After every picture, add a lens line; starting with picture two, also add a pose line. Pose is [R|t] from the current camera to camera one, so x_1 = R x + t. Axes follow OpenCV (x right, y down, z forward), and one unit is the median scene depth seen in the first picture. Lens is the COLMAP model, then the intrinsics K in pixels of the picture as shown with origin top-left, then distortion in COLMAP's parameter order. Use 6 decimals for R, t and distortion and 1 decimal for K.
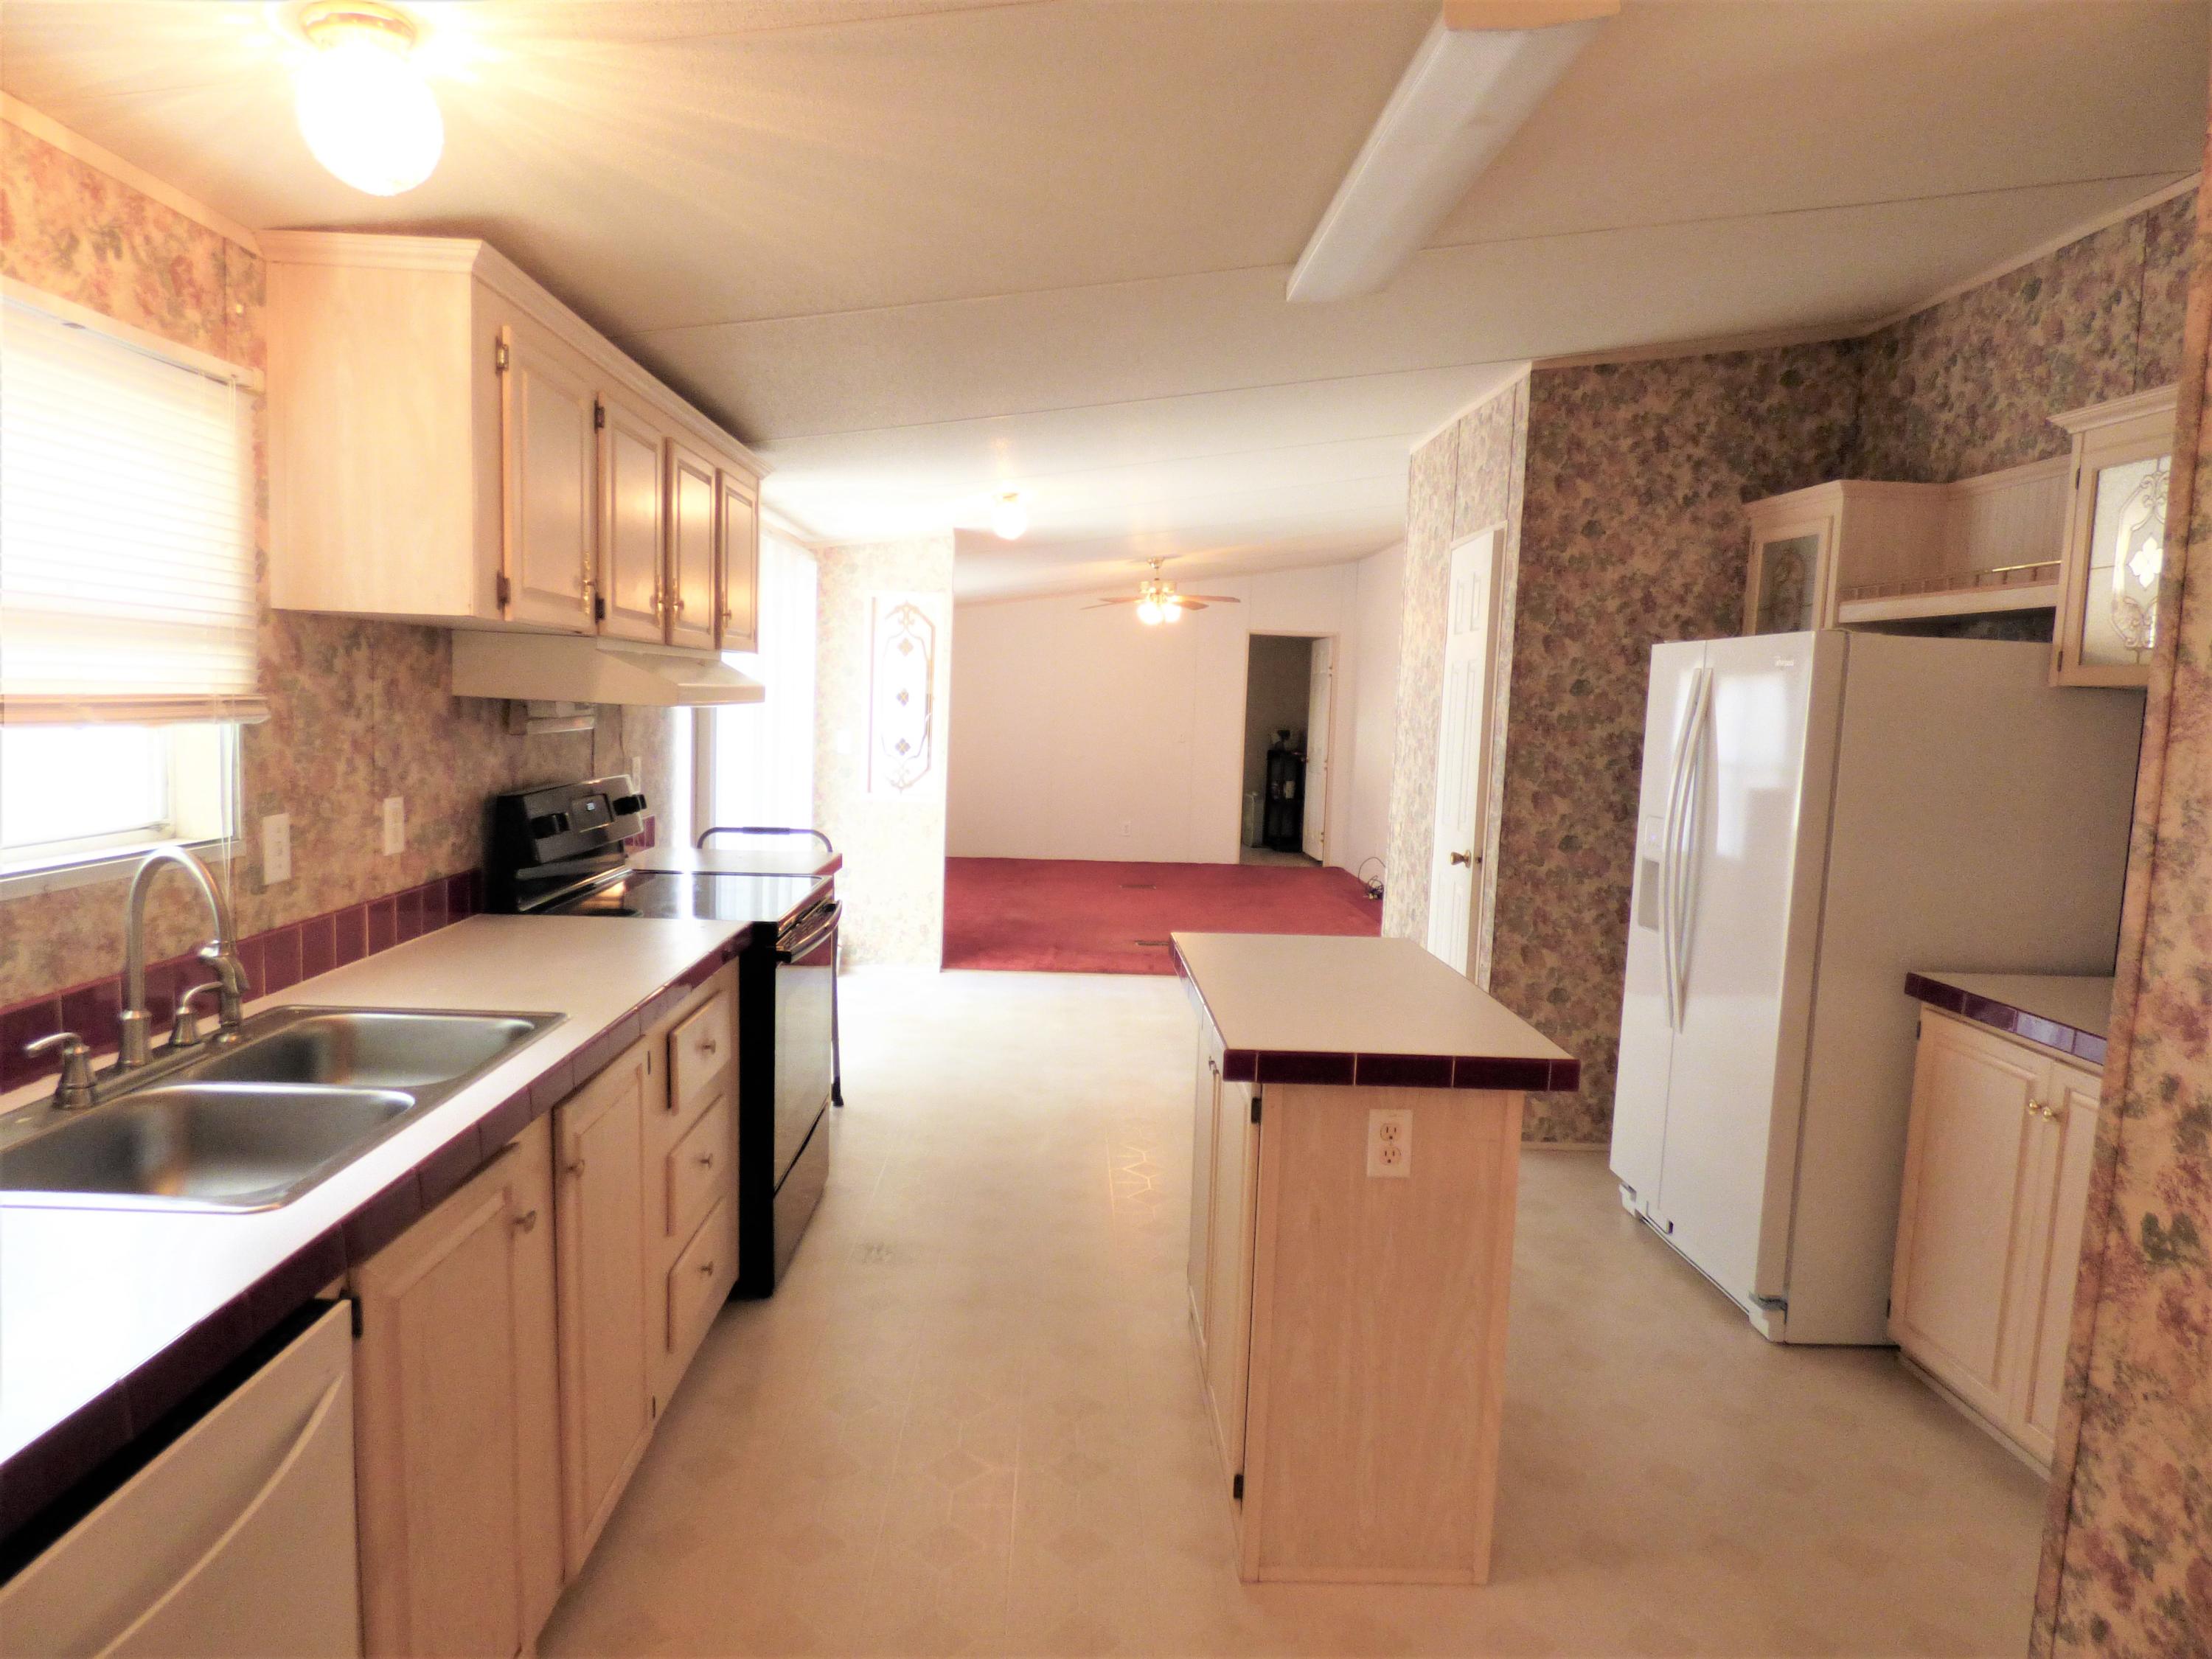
lens RADIAL K [[1327.8, 0, 1112.0], [0, 1327.8, 829.3], [0, 0, 1]] dist [-0.007906, 0.000480]
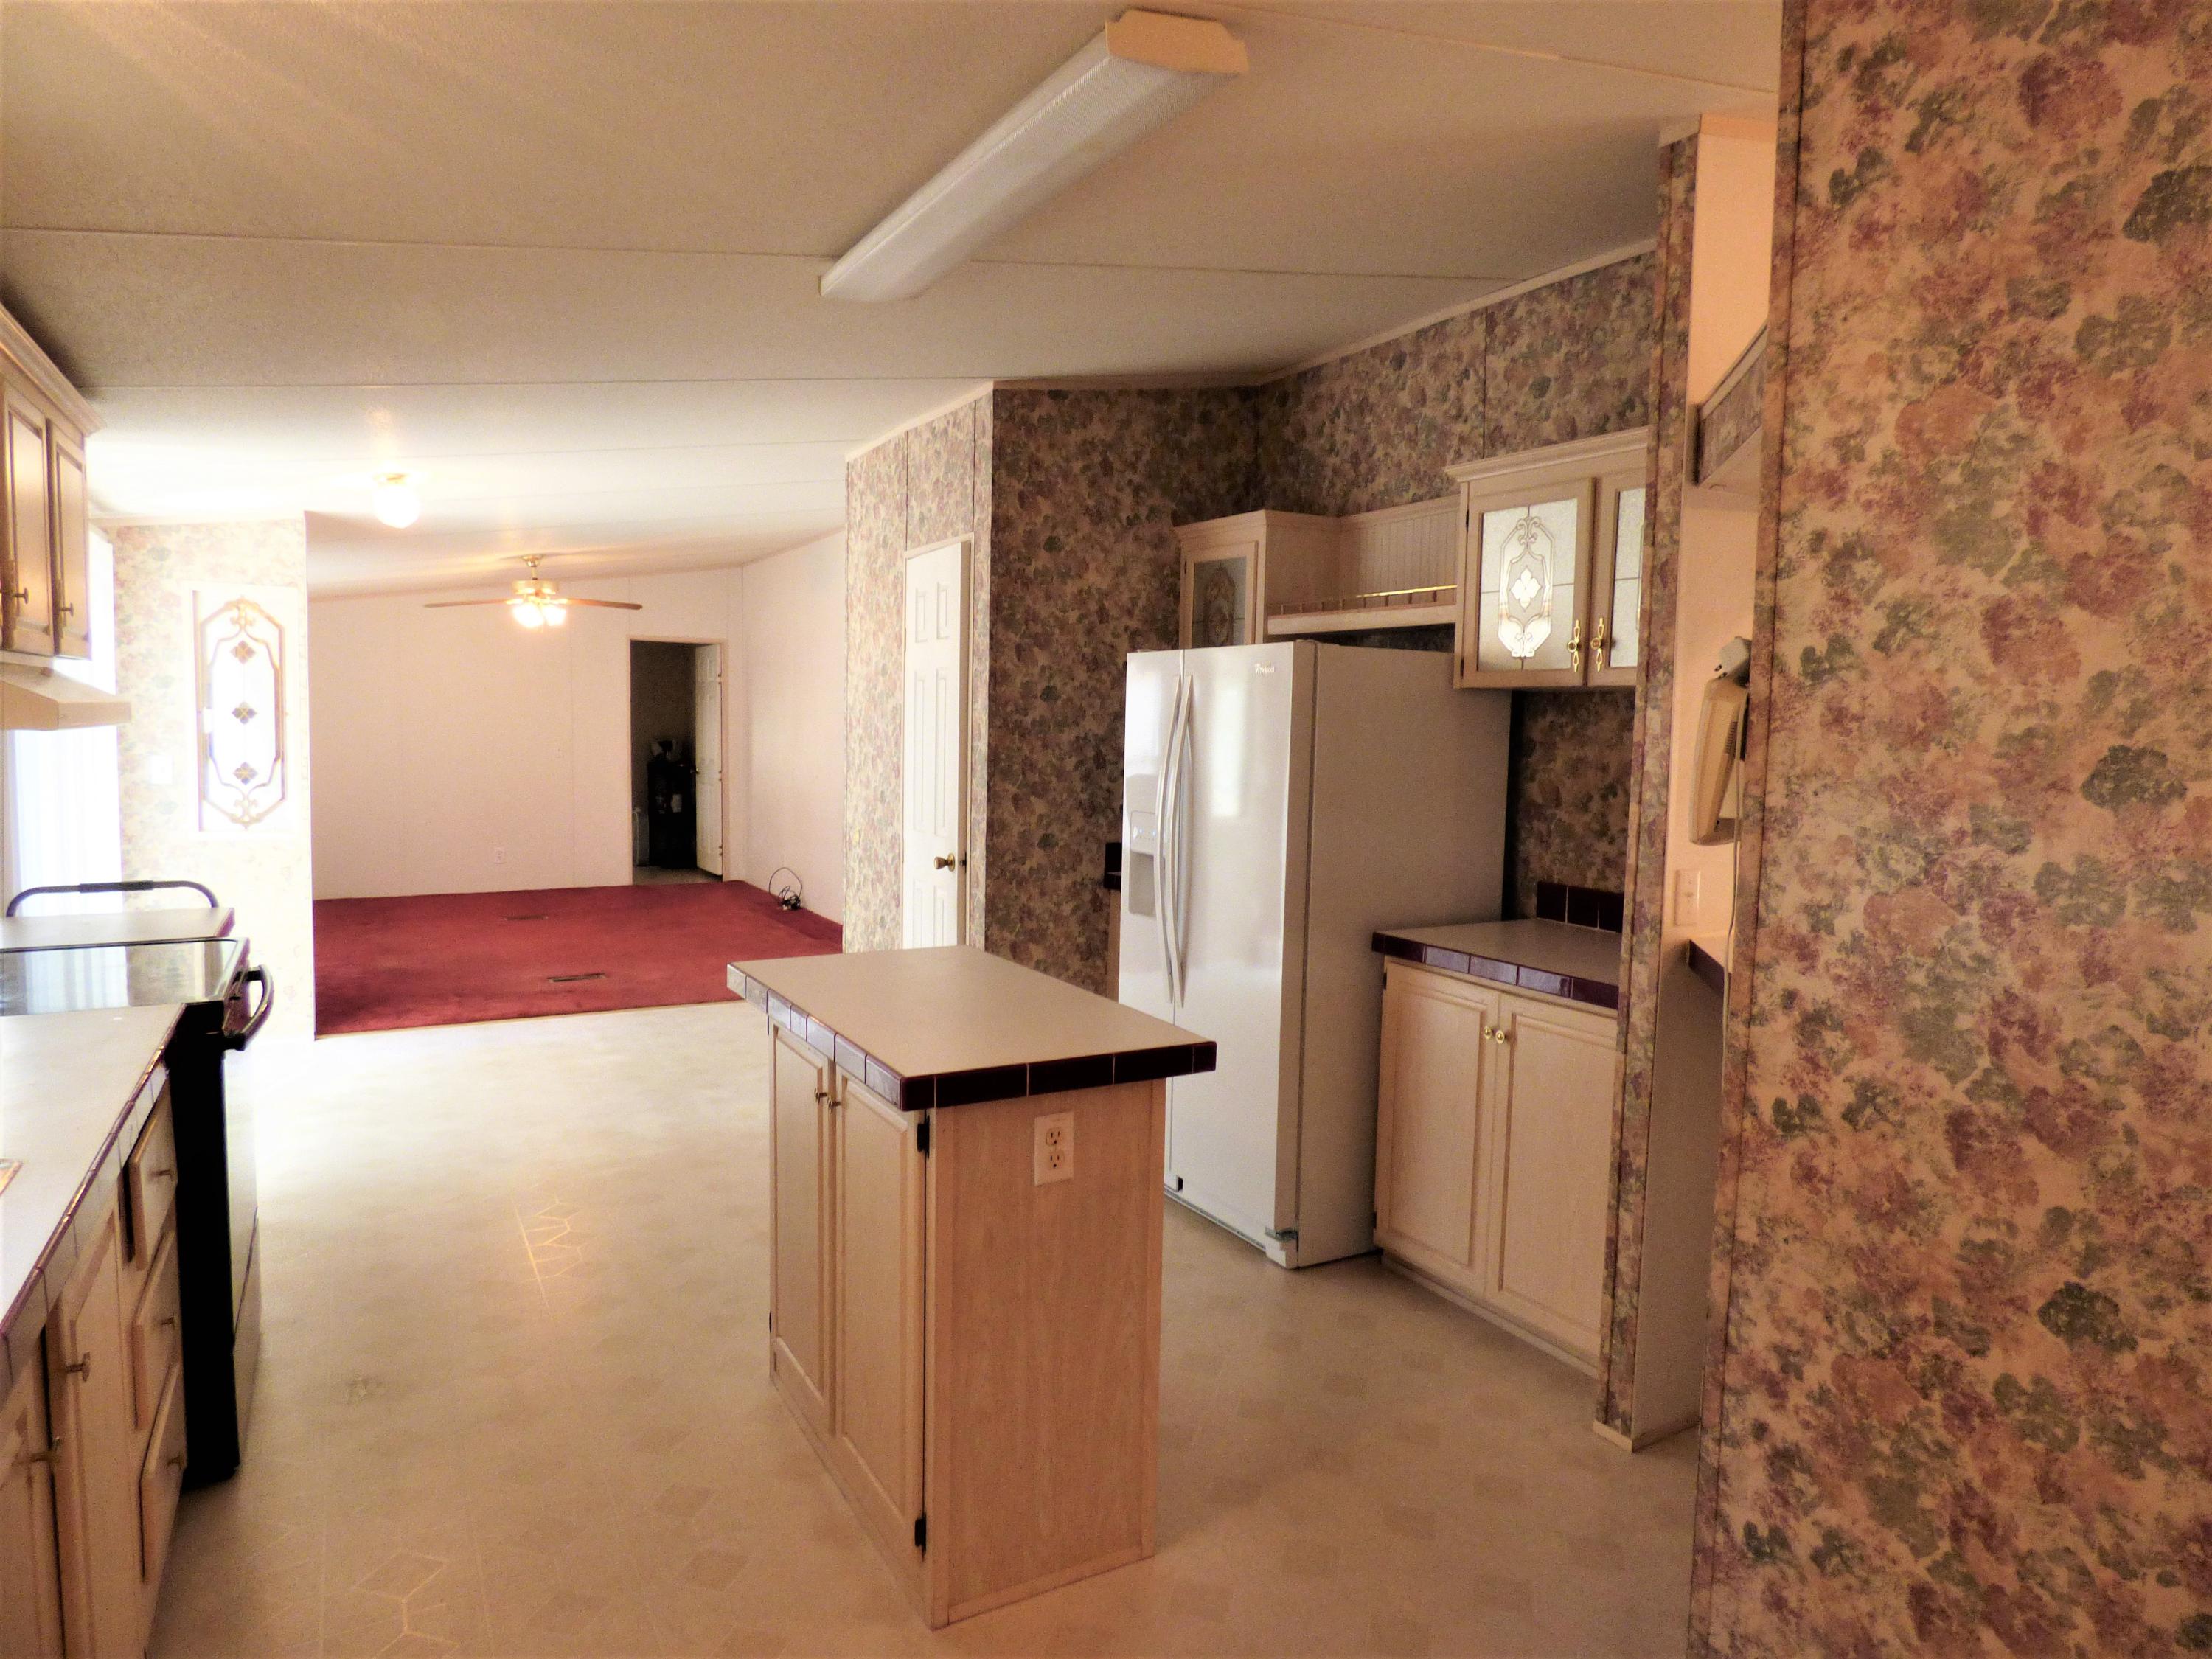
lens RADIAL K [[1327.8, 0, 1112.0], [0, 1327.8, 829.3], [0, 0, 1]] dist [-0.007906, 0.000480]
pose [[0.885759, -0.056666, 0.460673, -0.109690], [0.059060, 0.998212, 0.009231, -0.006281], [-0.460373, 0.019031, 0.887522, 0.043764]]
